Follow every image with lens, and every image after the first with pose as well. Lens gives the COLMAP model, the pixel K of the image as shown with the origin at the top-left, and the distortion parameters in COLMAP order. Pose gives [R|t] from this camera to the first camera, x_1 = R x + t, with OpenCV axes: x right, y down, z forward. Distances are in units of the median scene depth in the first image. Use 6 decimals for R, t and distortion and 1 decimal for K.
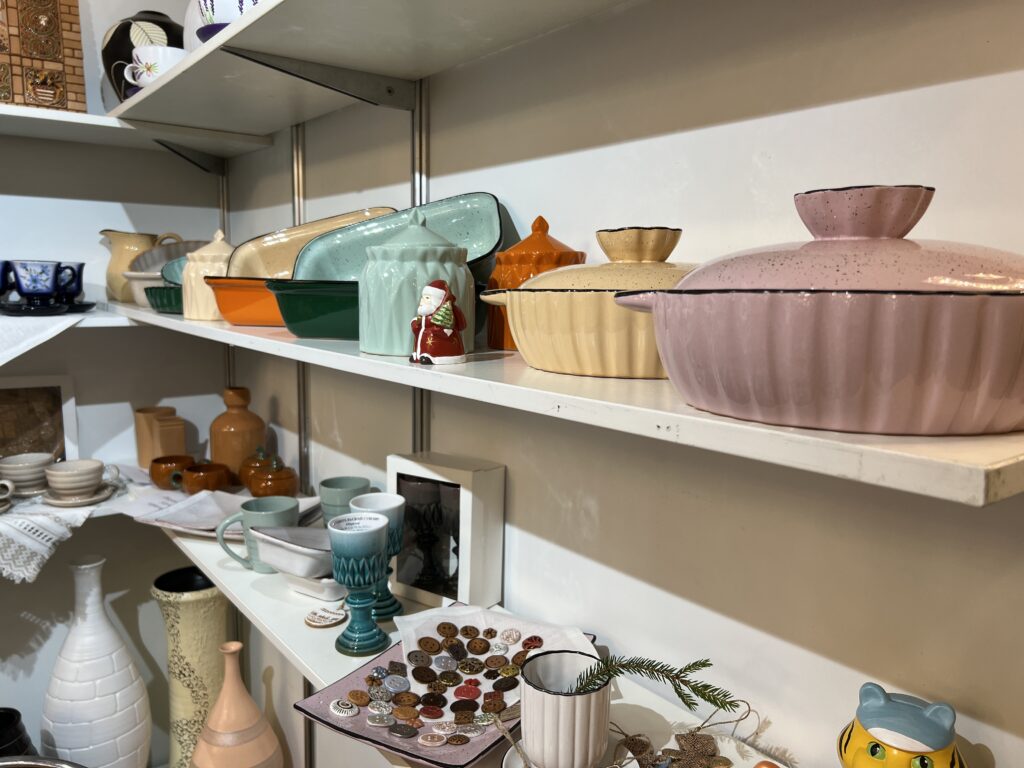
lens RADIAL K [[768.4, 0, 512.0], [0, 768.4, 384.0], [0, 0, 1]] dist [0.001624, -0.003064]
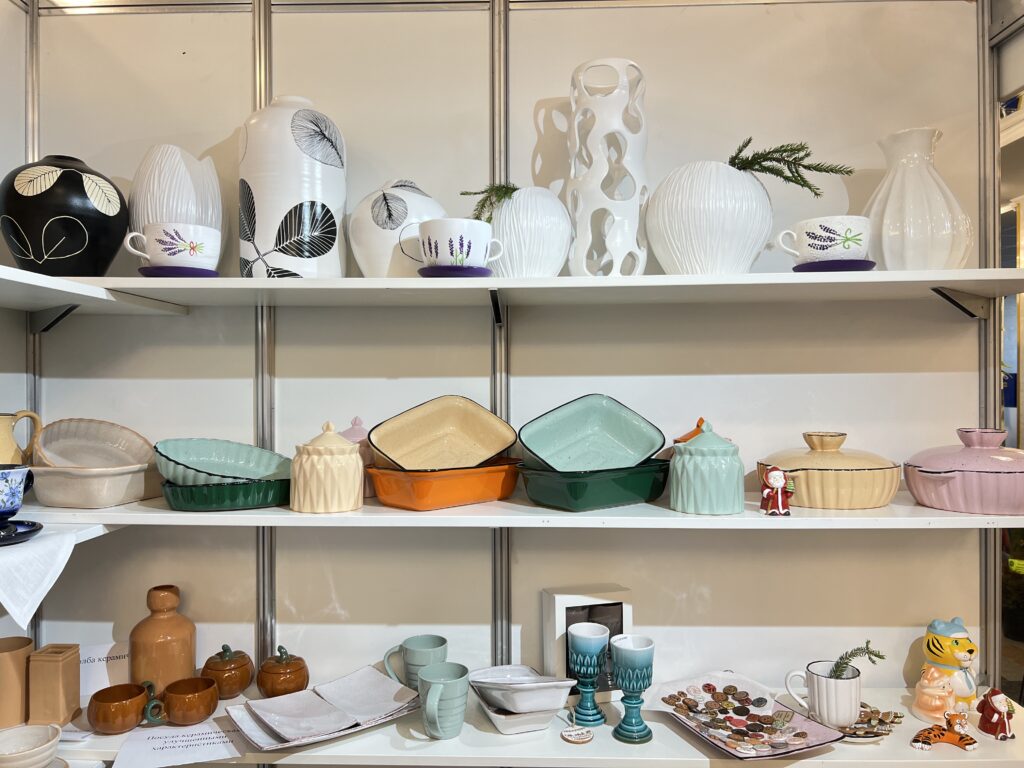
lens RADIAL K [[768.4, 0, 512.0], [0, 768.4, 384.0], [0, 0, 1]] dist [0.001624, -0.003064]
pose [[0.650094, -0.021700, 0.759544, -0.791627], [0.119311, 0.990108, -0.073832, -0.115619], [-0.750428, 0.138620, 0.646252, 0.120123]]
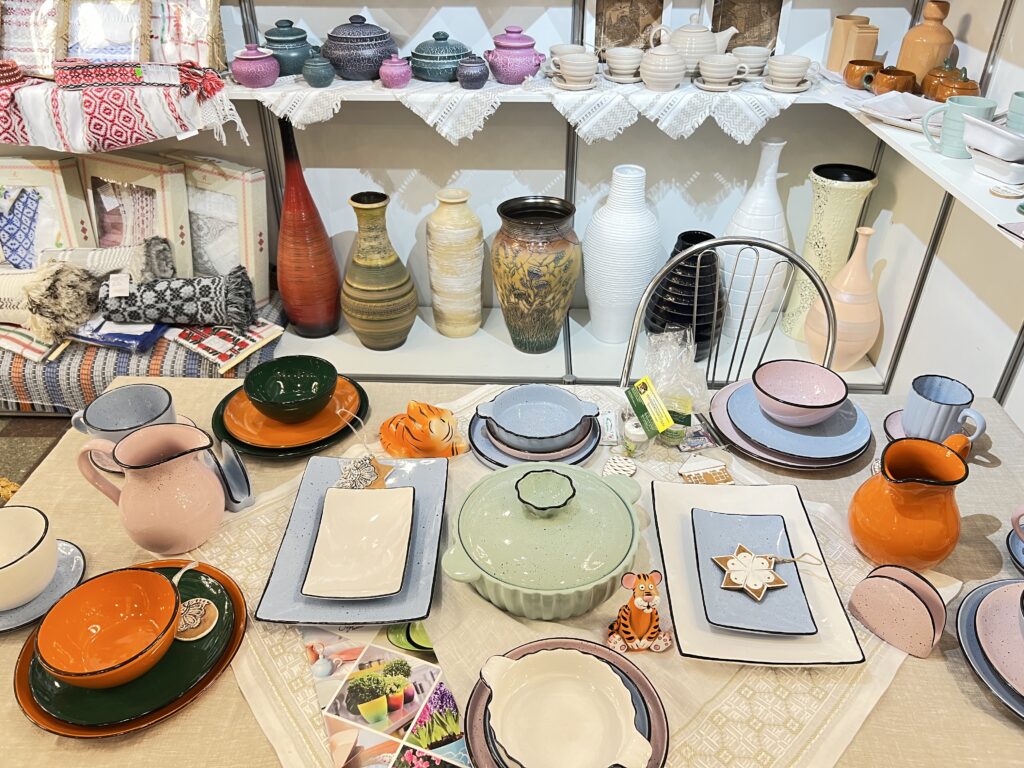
lens RADIAL K [[768.4, 0, 512.0], [0, 768.4, 384.0], [0, 0, 1]] dist [0.001624, -0.003064]
pose [[0.765128, 0.338169, -0.547925, -0.041323], [-0.068051, 0.888680, 0.453450, 0.040071], [0.640272, -0.309660, 0.702967, -0.378008]]
